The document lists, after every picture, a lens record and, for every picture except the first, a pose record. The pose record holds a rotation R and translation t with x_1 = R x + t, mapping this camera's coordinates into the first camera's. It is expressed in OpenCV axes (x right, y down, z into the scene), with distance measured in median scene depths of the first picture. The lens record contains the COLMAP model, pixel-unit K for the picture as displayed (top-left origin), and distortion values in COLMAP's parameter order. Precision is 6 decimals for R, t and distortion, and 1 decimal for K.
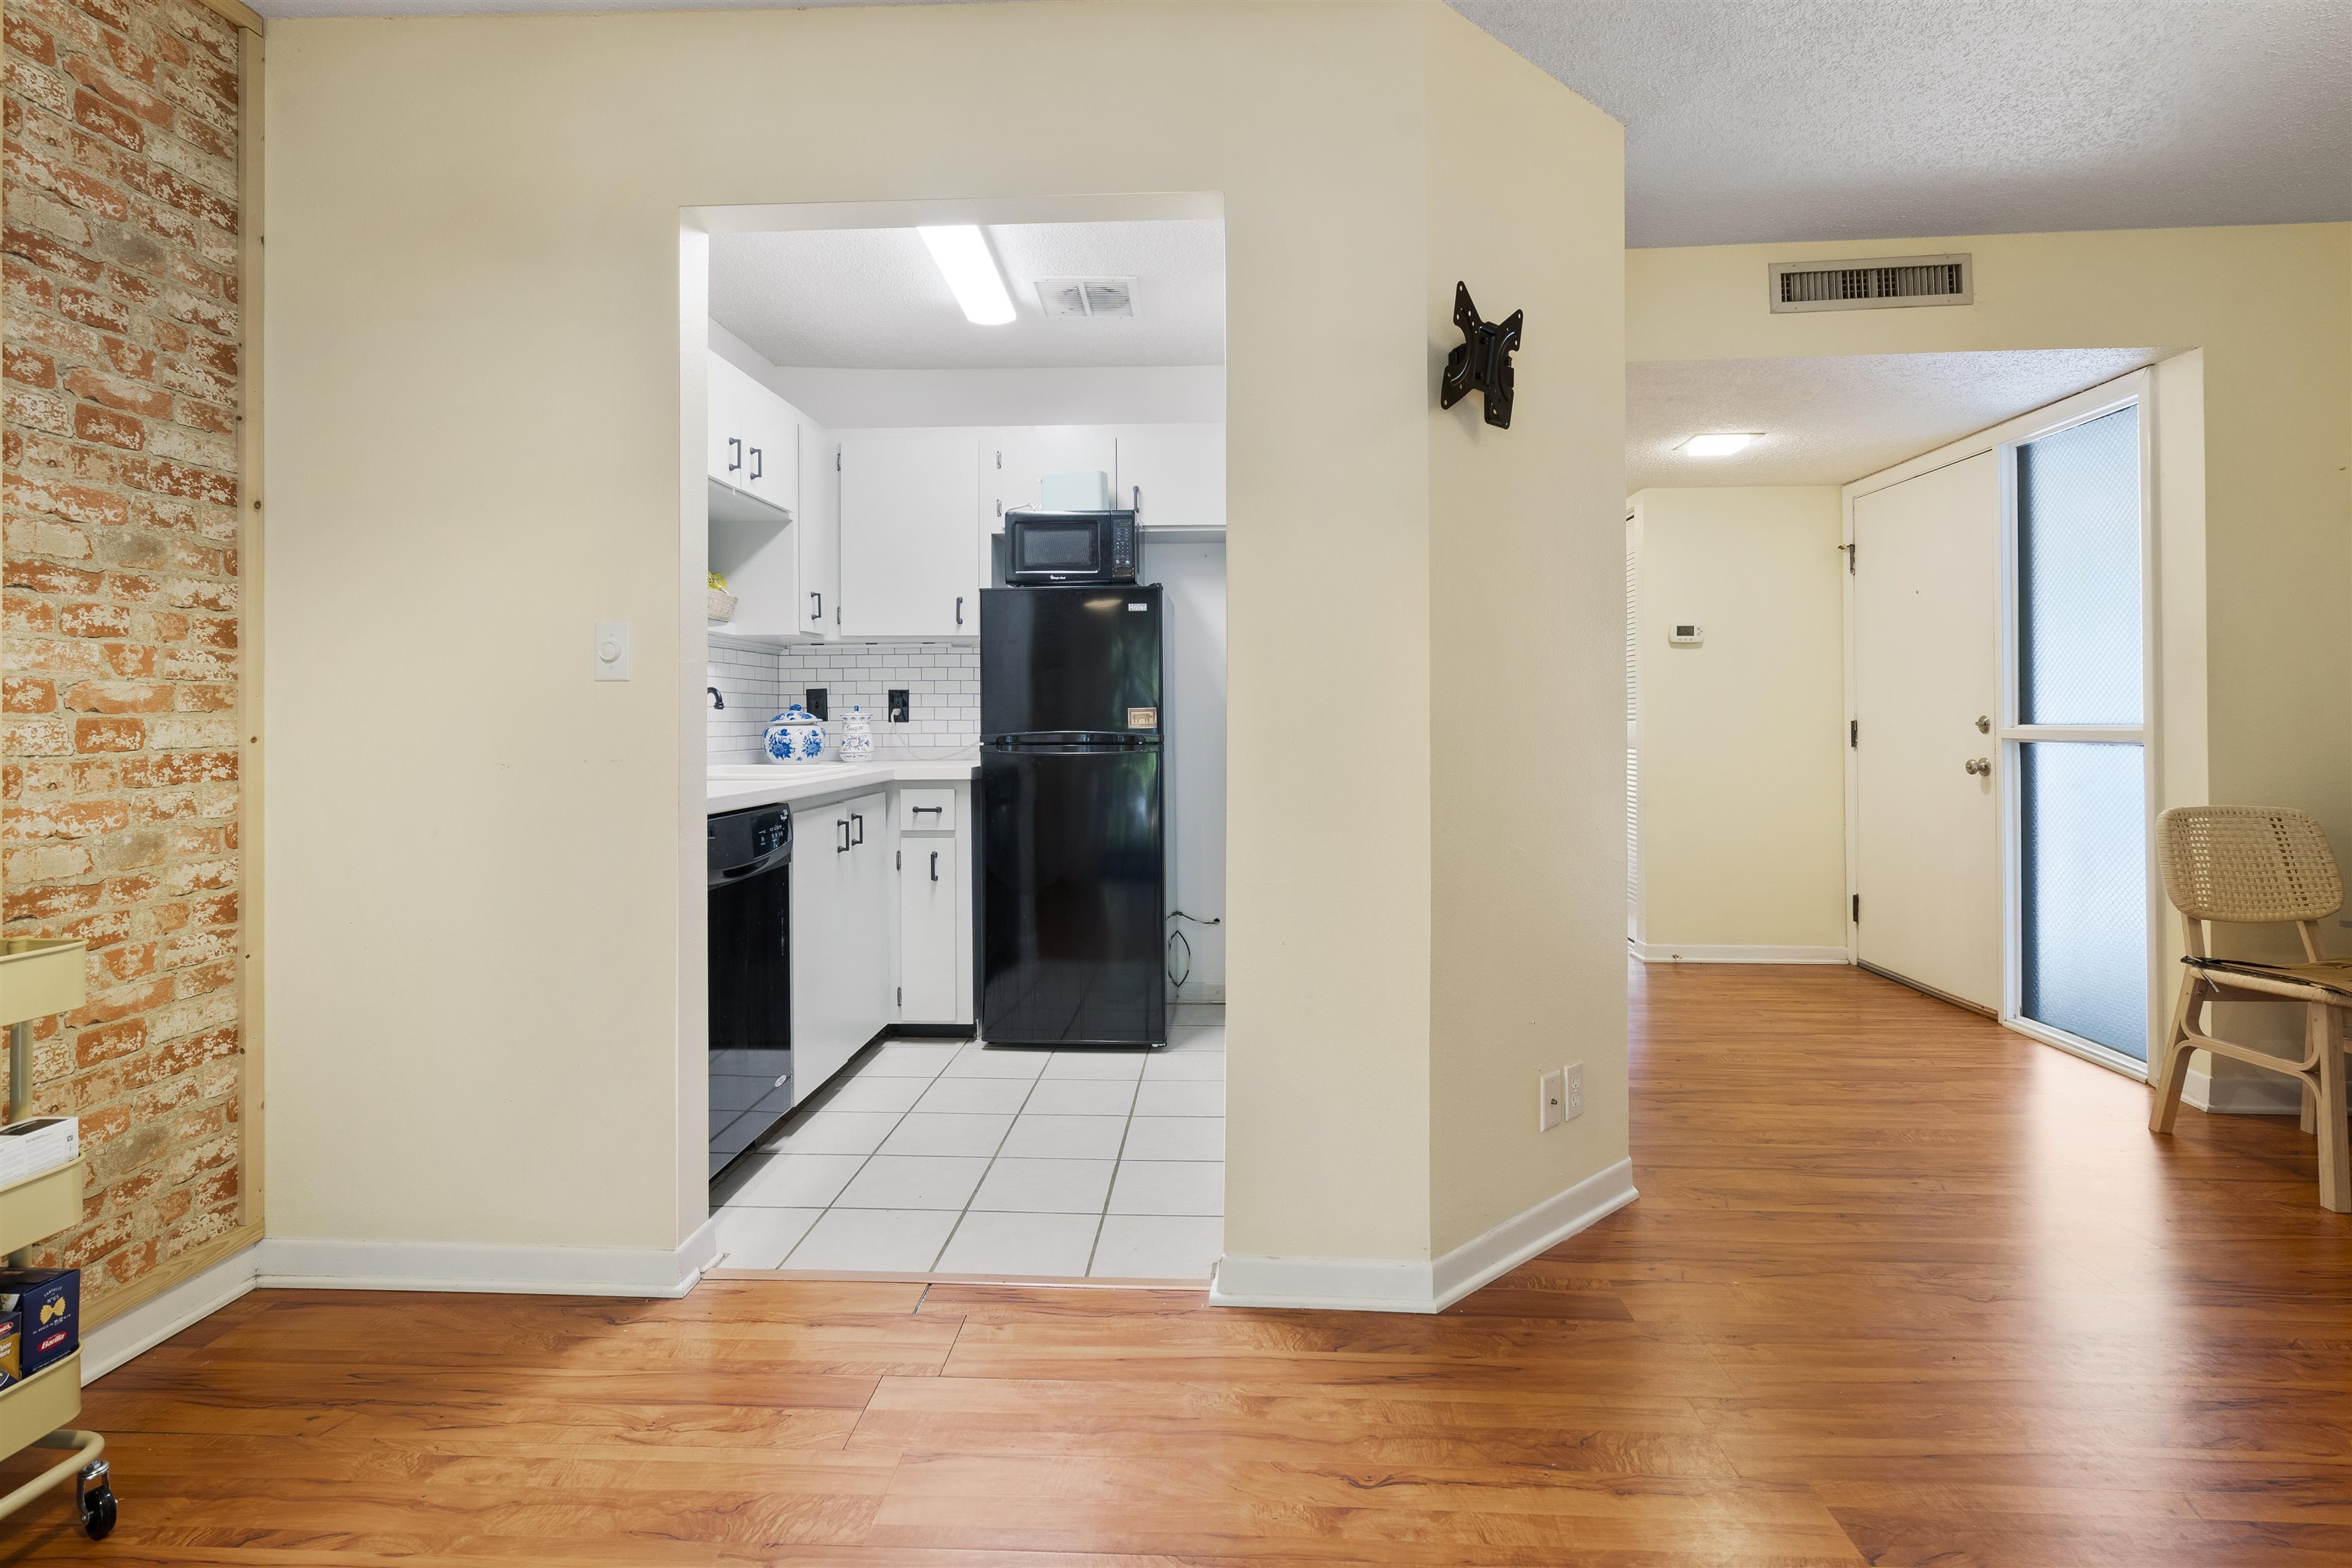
lens RADIAL K [[1147.2, 0, 1167.4], [0, 1147.2, 714.8], [0, 0, 1]] dist [-0.001447, 0.002815]
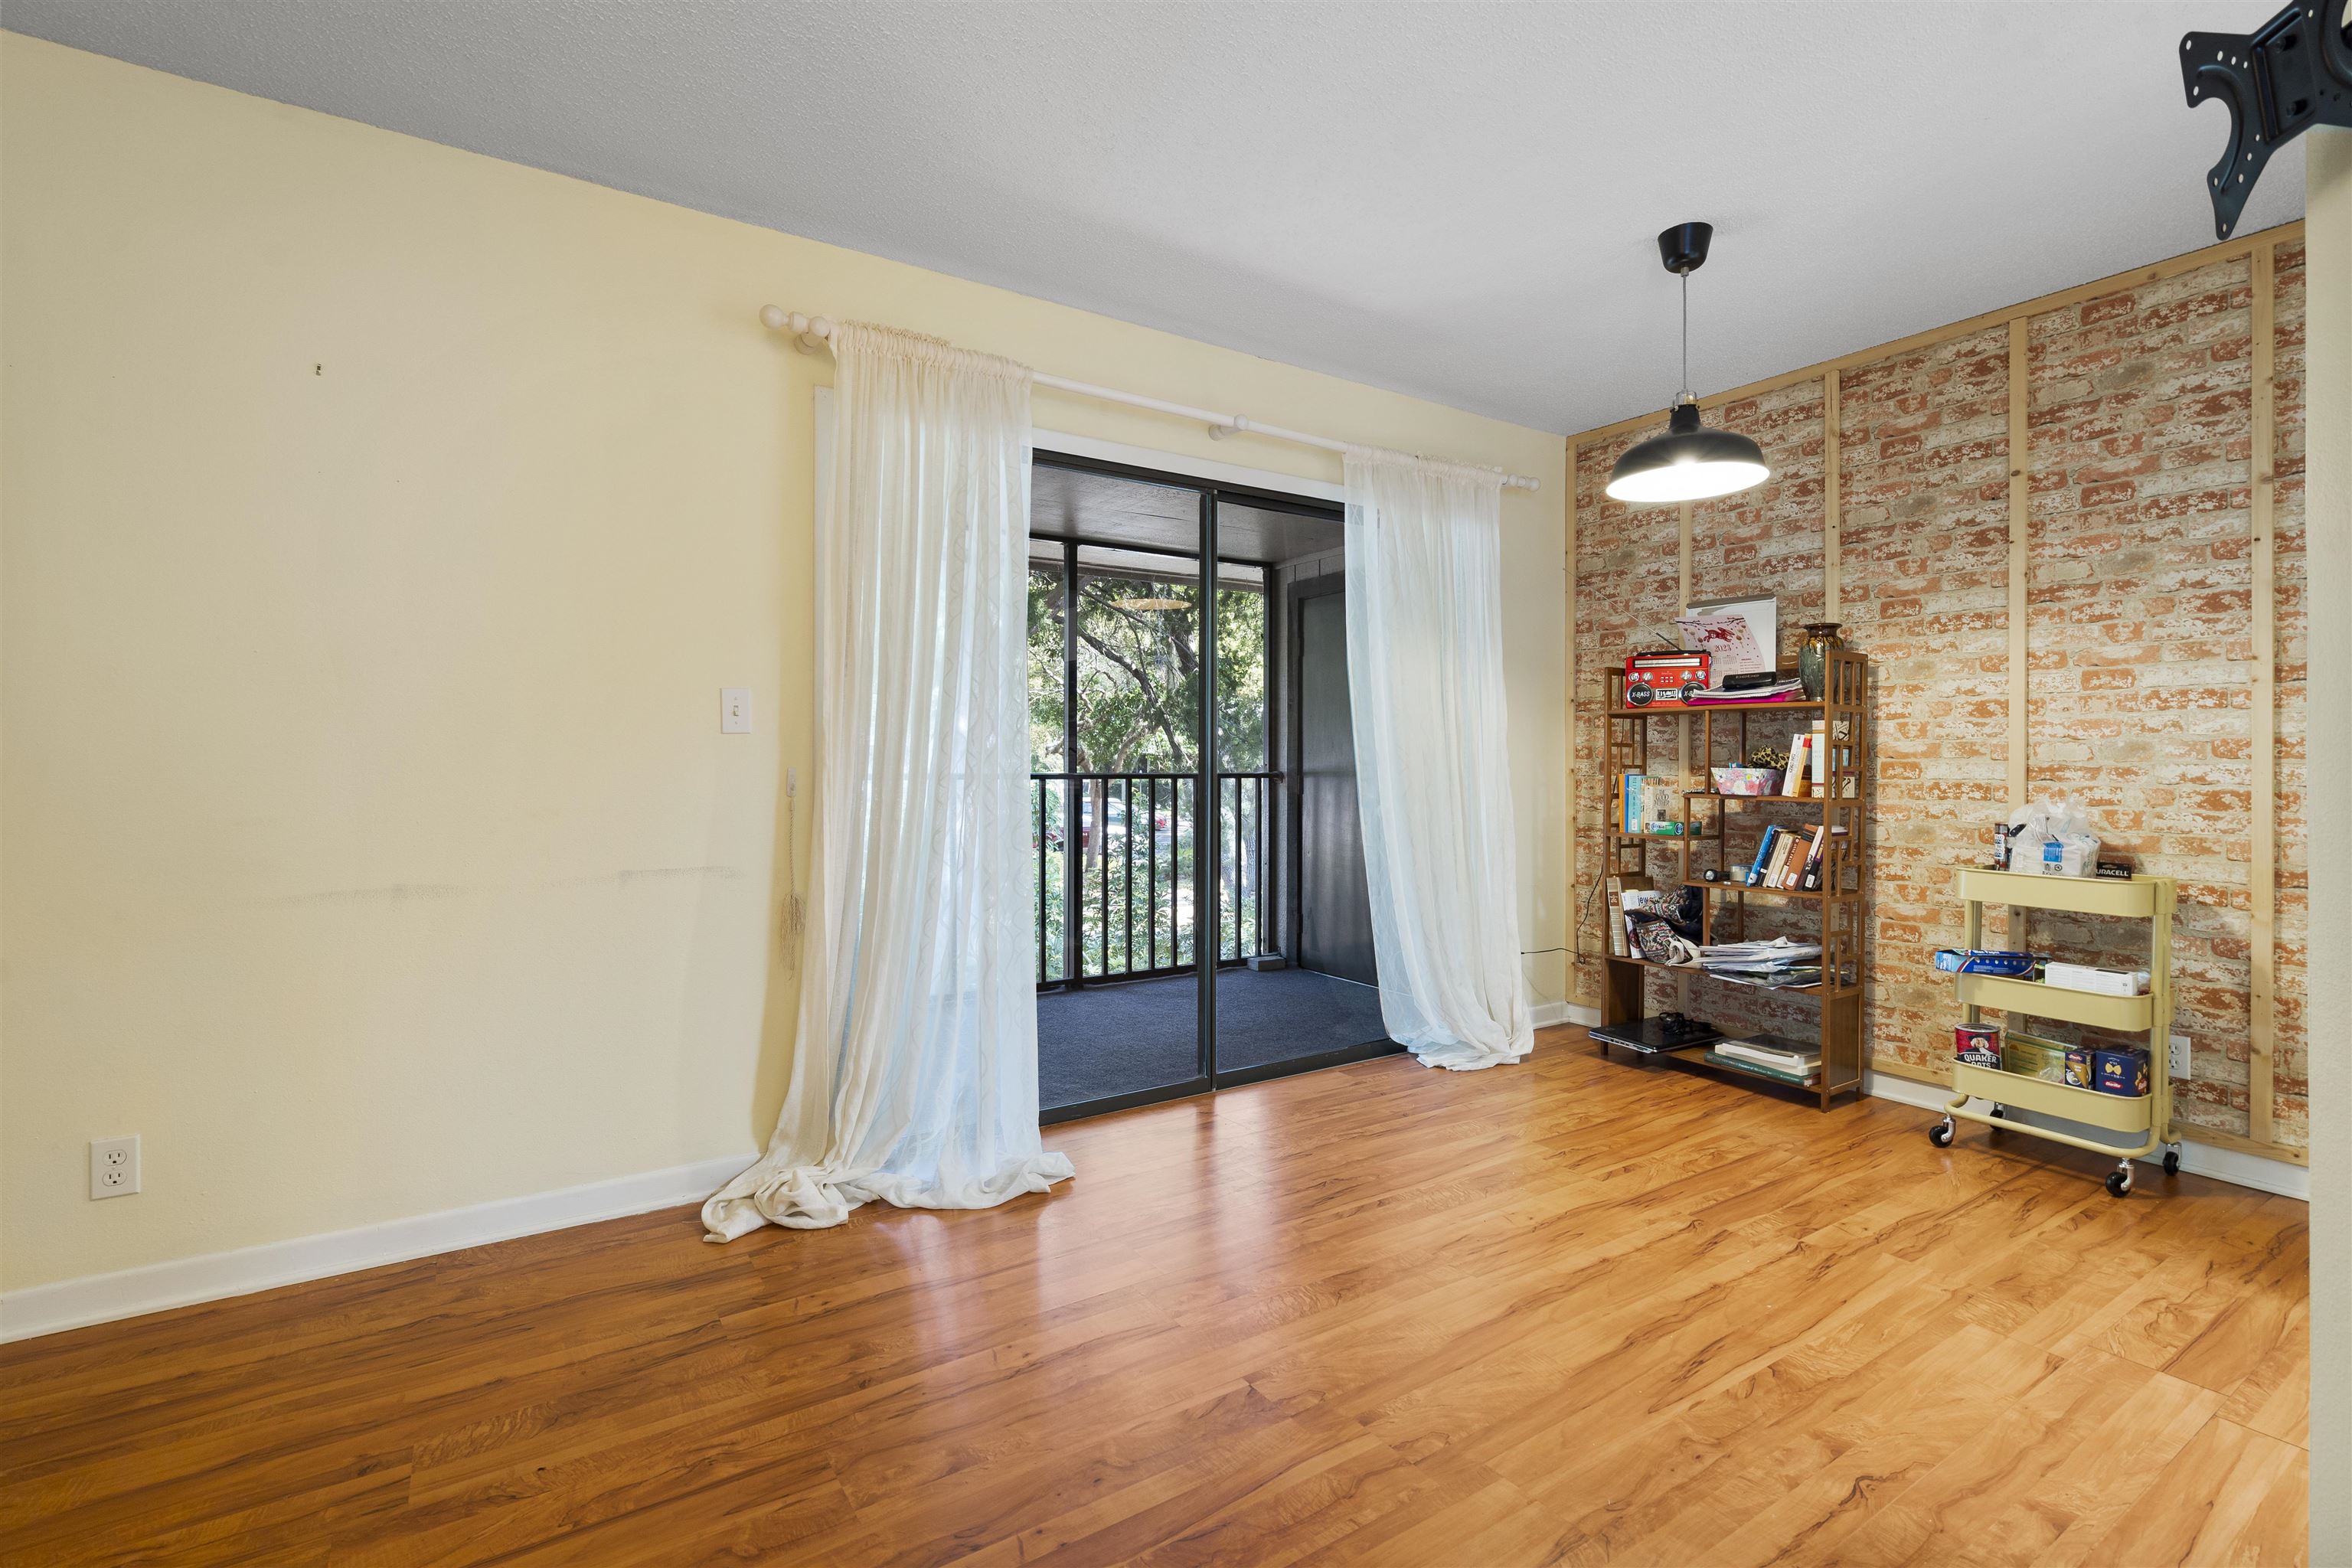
lens RADIAL K [[1070.2, 0, 1182.2], [0, 1070.2, 763.0], [0, 0, 1]] dist [-0.009538, 0.005012]
pose [[-0.803555, -0.000603, -0.595230, 0.619973], [-0.001711, 0.999998, 0.001298, 0.002821], [0.595228, 0.002061, -0.803554, 0.692302]]
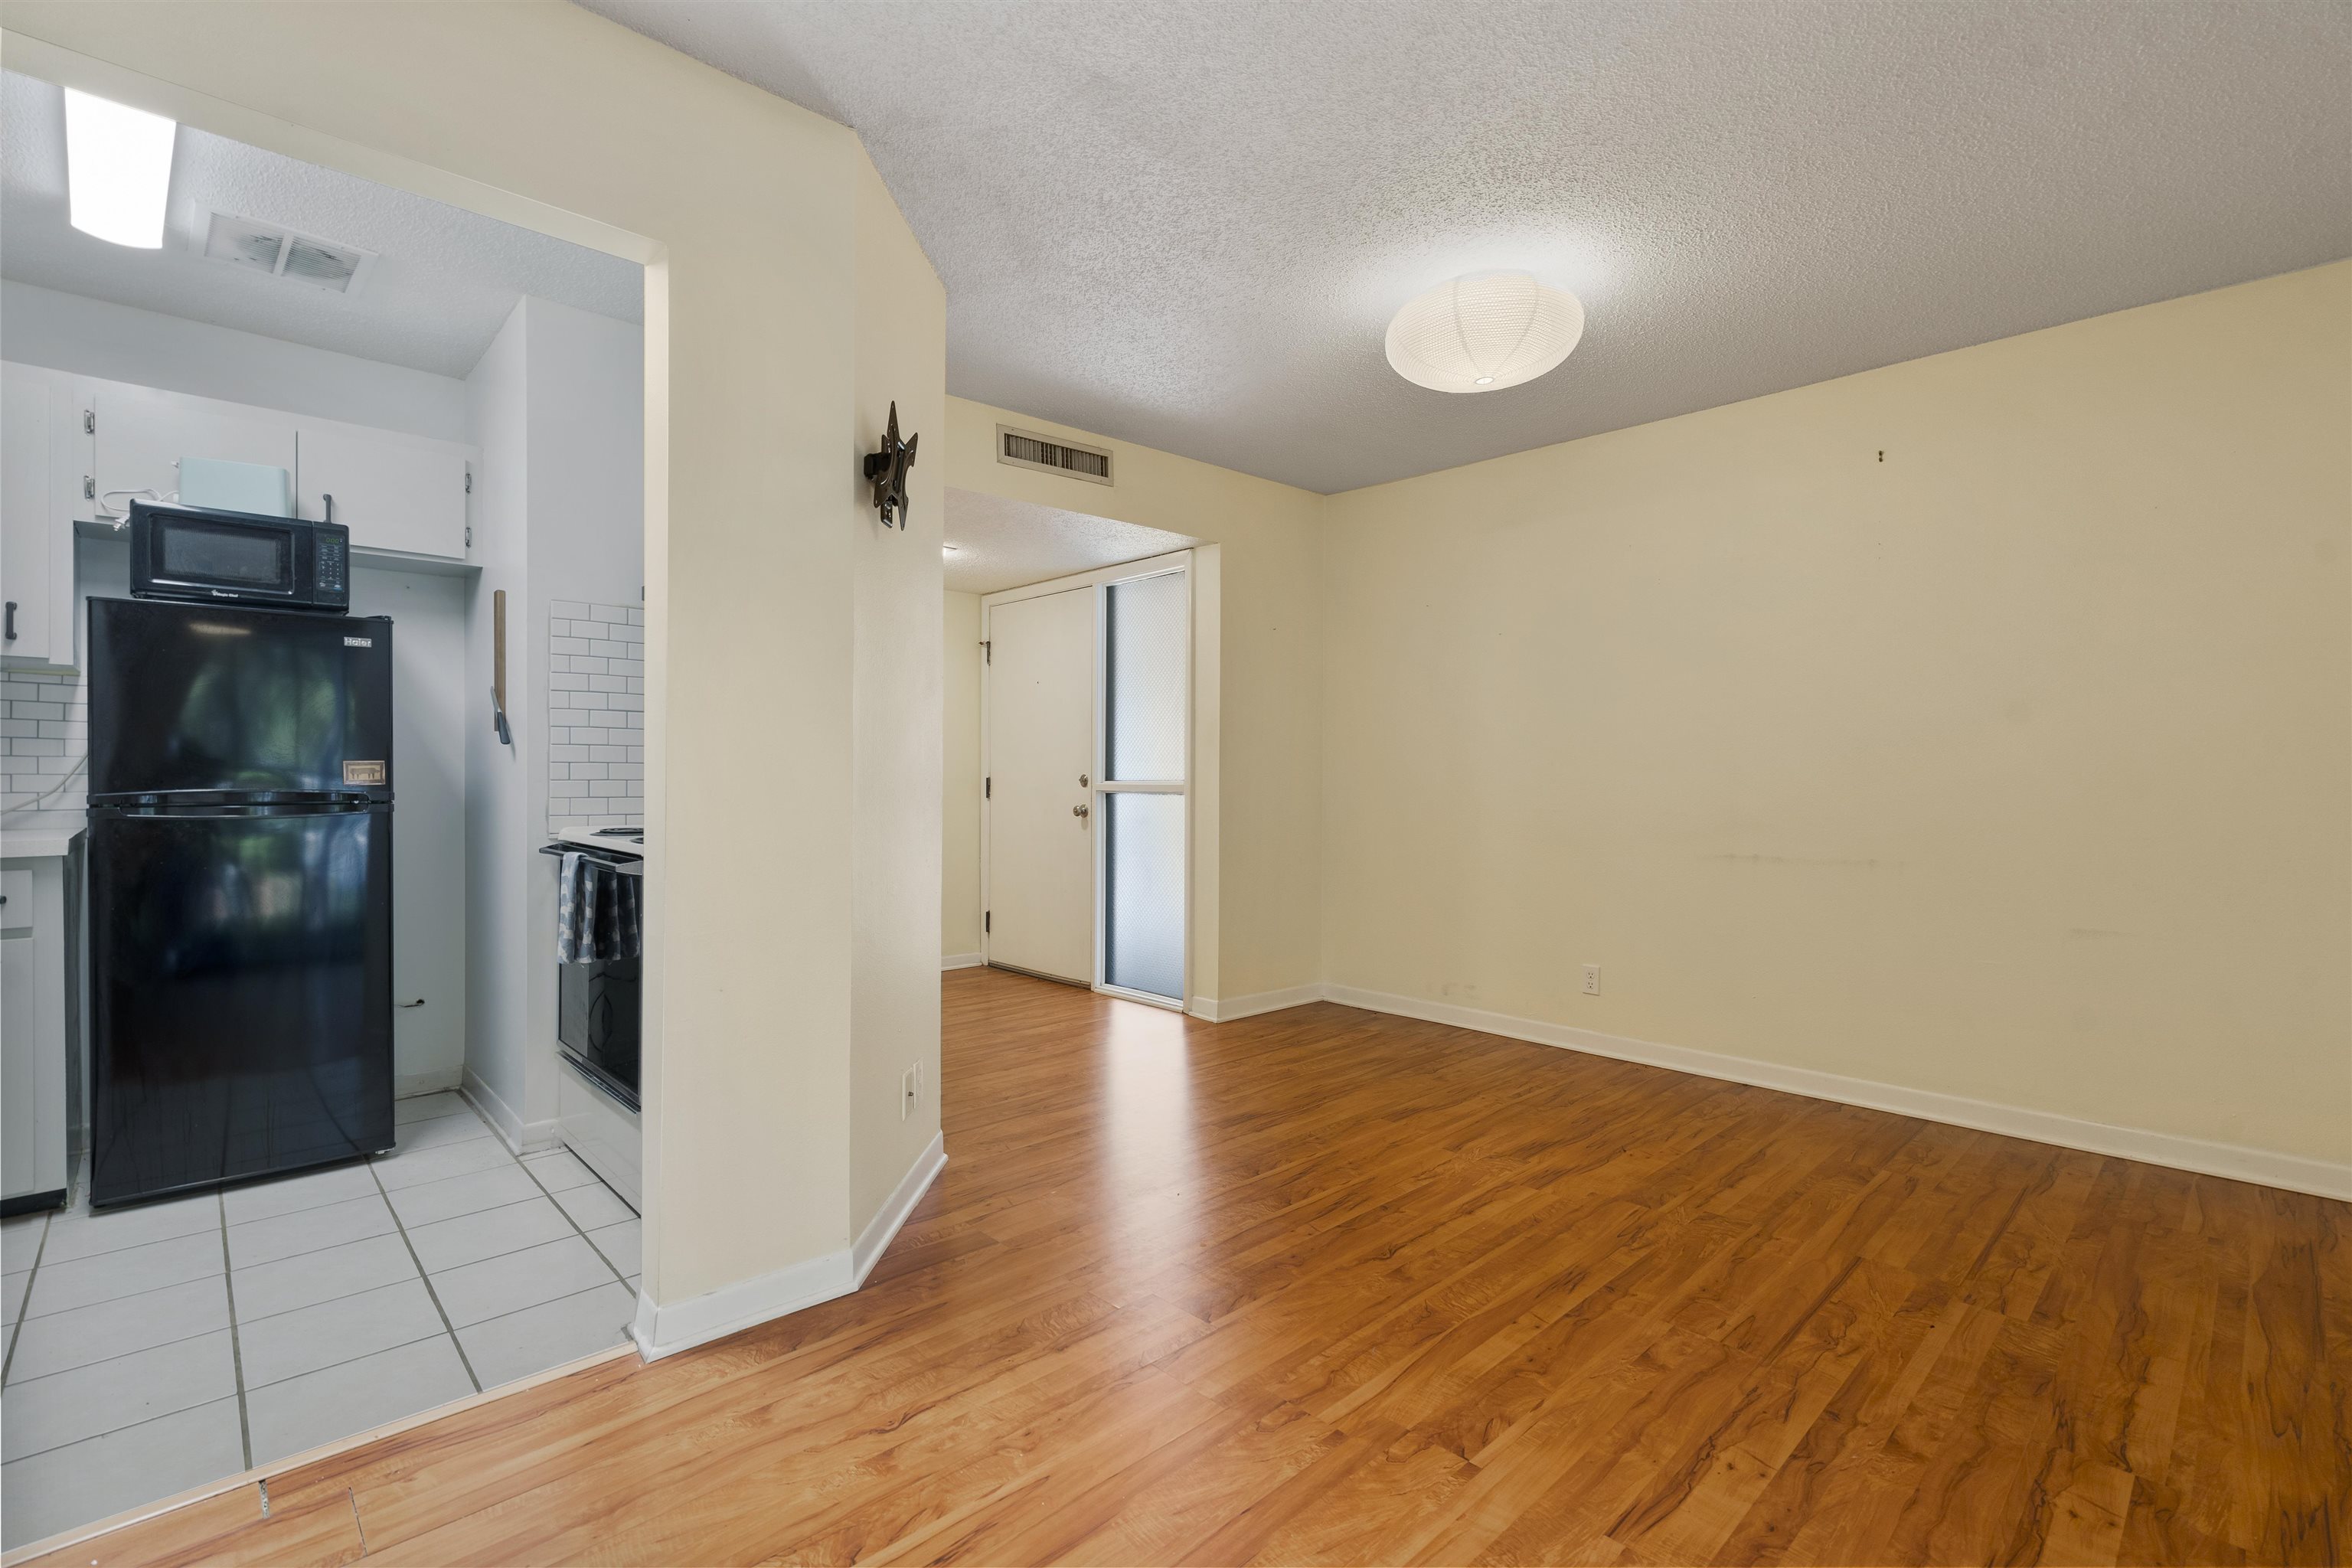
lens RADIAL K [[1070.2, 0, 1178.0], [0, 1070.2, 782.5], [0, 0, 1]] dist [-0.009538, 0.005012]
pose [[0.685753, -0.001183, 0.727834, -0.204956], [-0.006383, 0.999950, 0.007639, 0.000423], [-0.727807, -0.009884, 0.685711, 0.021916]]
